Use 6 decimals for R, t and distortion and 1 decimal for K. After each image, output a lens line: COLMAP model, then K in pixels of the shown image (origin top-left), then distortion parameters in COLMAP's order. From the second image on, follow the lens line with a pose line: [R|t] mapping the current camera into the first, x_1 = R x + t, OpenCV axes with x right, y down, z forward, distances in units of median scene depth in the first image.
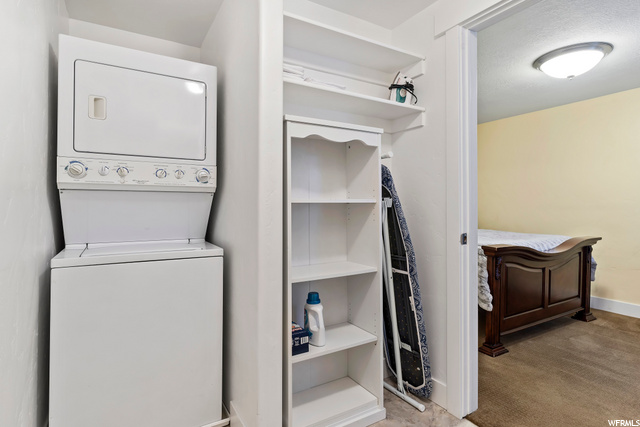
lens RADIAL K [[333.2, 0, 320.0], [0, 333.2, 213.5], [0, 0, 1]] dist [0.001058, -0.000058]
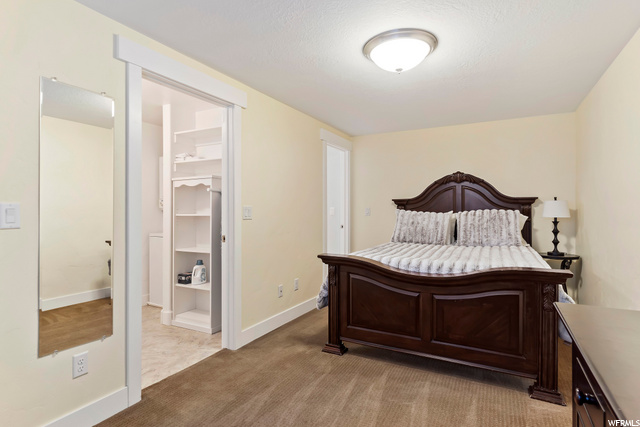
lens RADIAL K [[333.2, 0, 320.0], [0, 333.2, 213.5], [0, 0, 1]] dist [0.001058, -0.000058]
pose [[0.522883, 0.009744, -0.852349, 2.269394], [-0.005814, 0.999952, 0.007865, -0.070149], [0.852385, 0.000843, 0.522915, 0.619958]]
